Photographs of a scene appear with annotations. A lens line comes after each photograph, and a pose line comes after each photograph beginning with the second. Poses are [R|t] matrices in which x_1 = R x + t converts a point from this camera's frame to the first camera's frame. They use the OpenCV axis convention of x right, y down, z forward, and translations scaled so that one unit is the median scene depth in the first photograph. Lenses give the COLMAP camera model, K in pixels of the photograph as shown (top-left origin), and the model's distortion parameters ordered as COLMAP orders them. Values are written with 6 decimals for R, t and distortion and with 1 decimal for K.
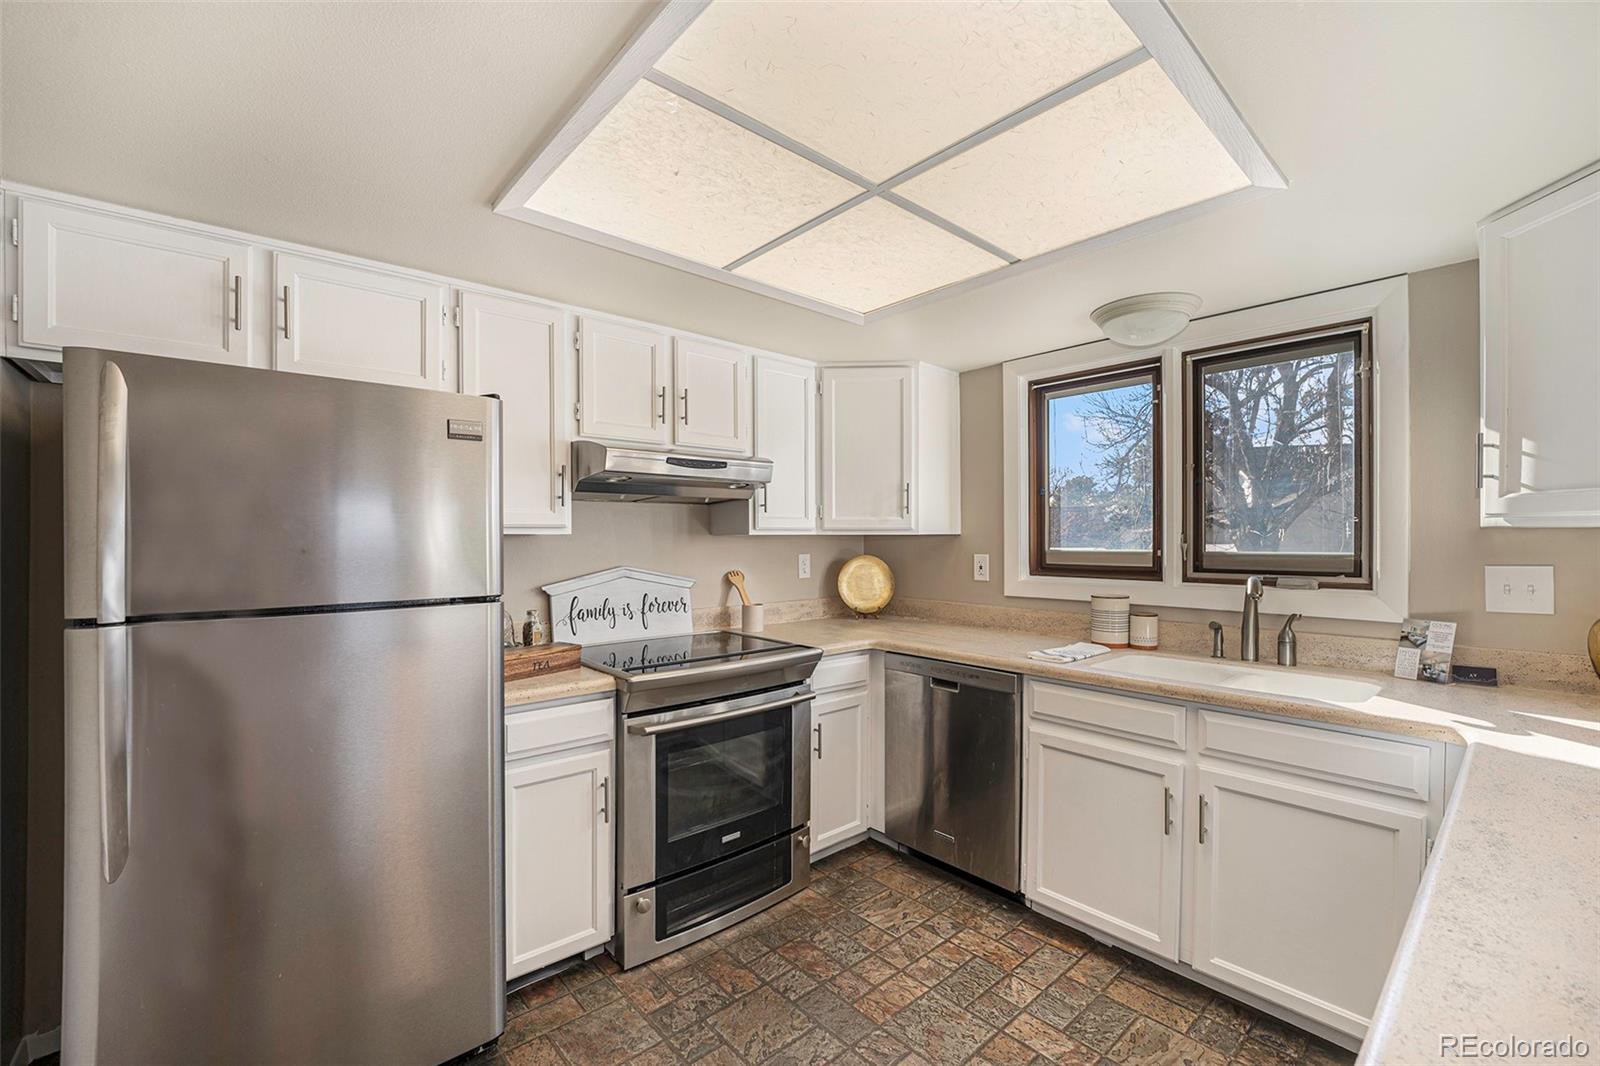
lens RADIAL K [[657.3, 0, 790.2], [0, 657.3, 538.3], [0, 0, 1]] dist [-0.022531, -0.000185]
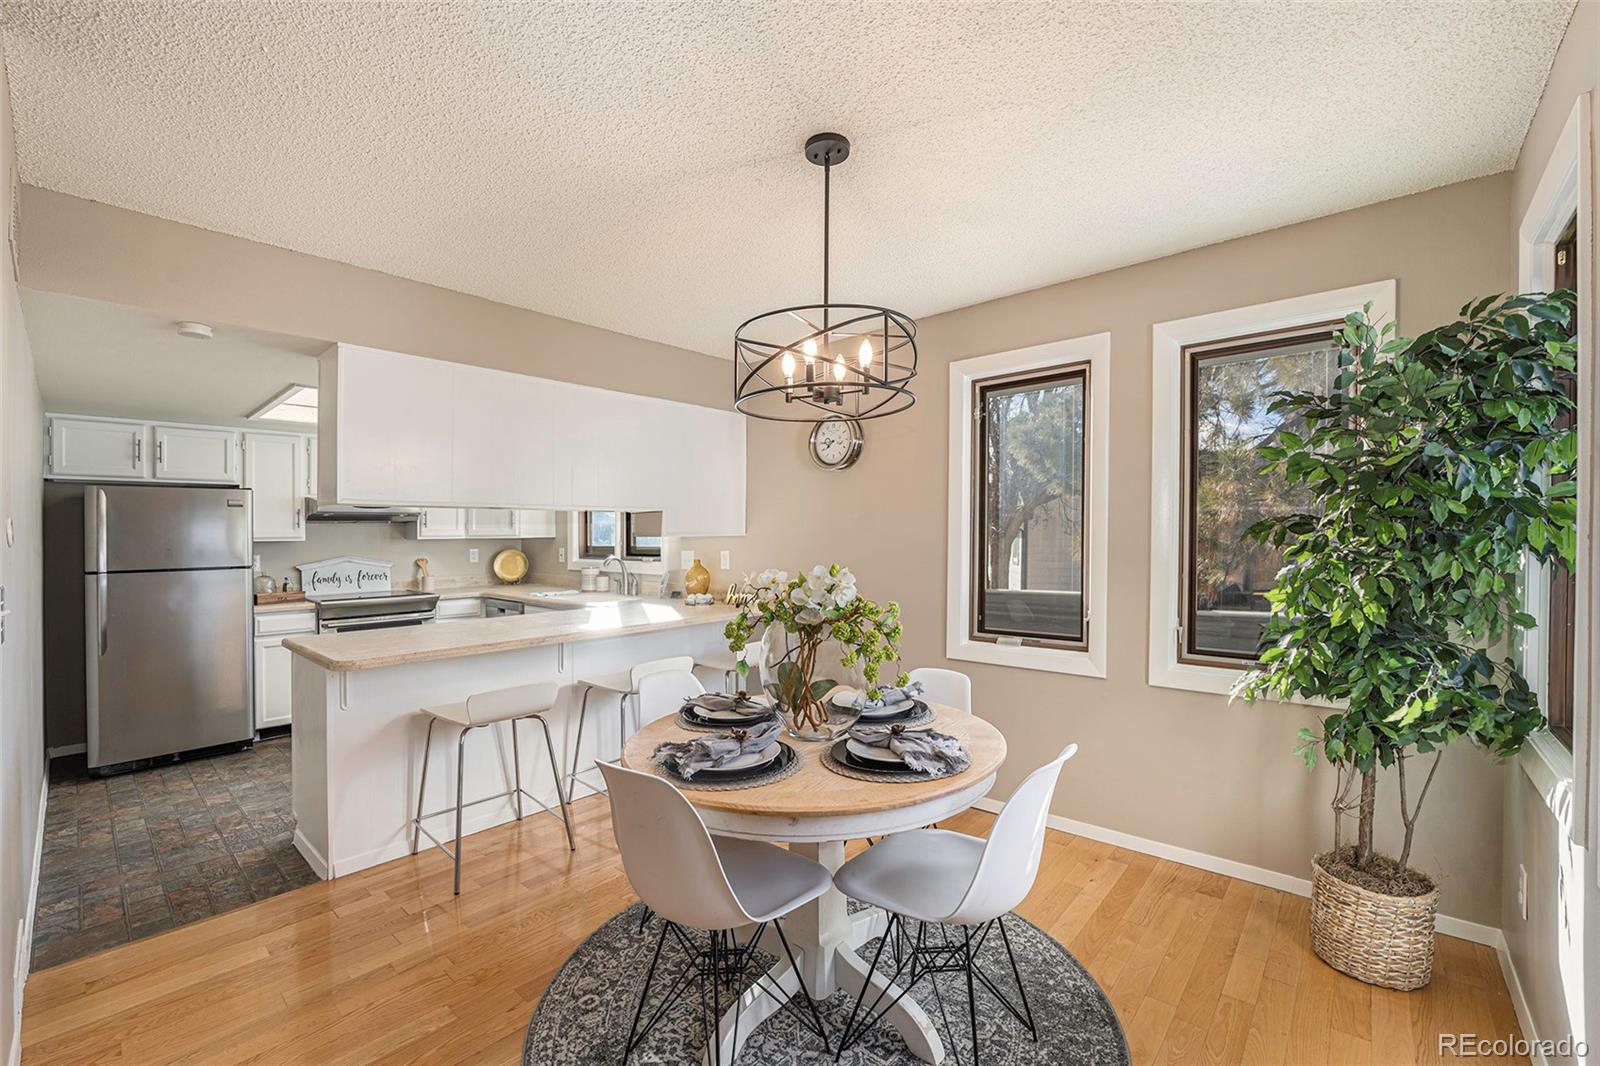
lens RADIAL K [[657.3, 0, 790.2], [0, 657.3, 538.3], [0, 0, 1]] dist [-0.022531, -0.000185]
pose [[0.993940, -0.011166, 0.109354, 1.066778], [0.010755, 0.999933, 0.004347, -0.008293], [-0.109395, -0.003145, 0.993993, -1.358168]]
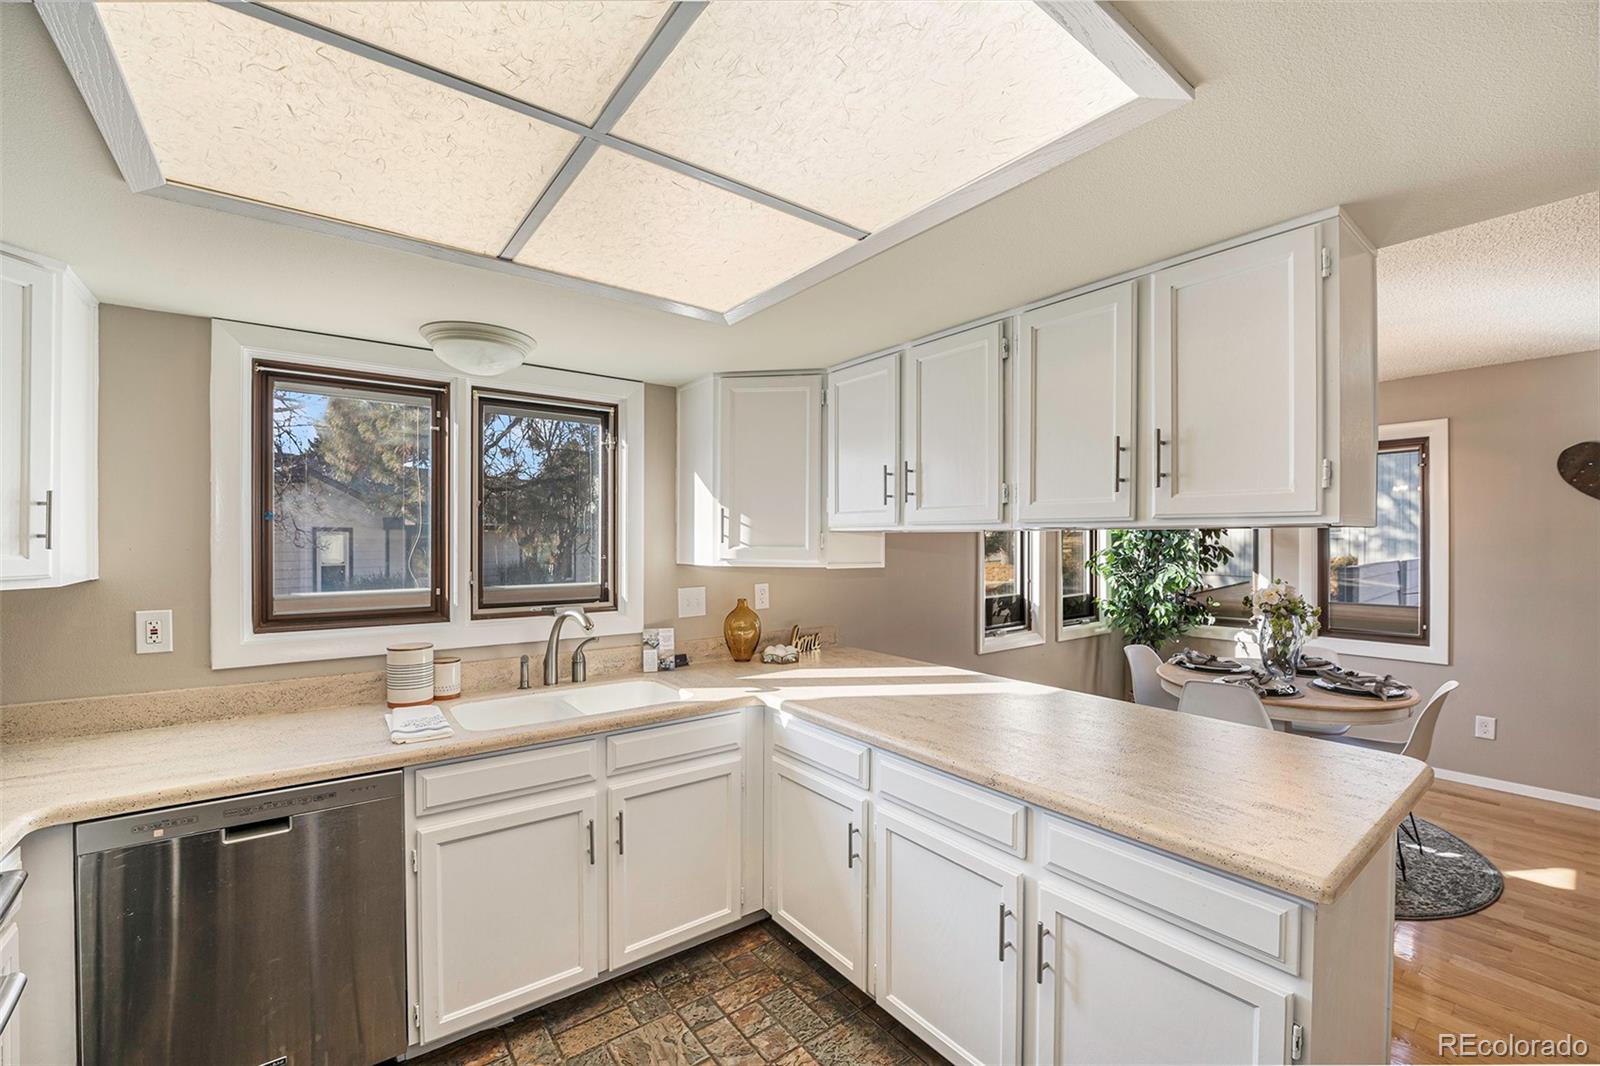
lens RADIAL K [[657.3, 0, 790.2], [0, 657.3, 538.3], [0, 0, 1]] dist [-0.022531, -0.000185]
pose [[0.073208, 0.001838, 0.997315, -0.401691], [-0.001481, 0.999997, -0.001734, -0.064442], [-0.997316, -0.001350, 0.073211, 0.525889]]
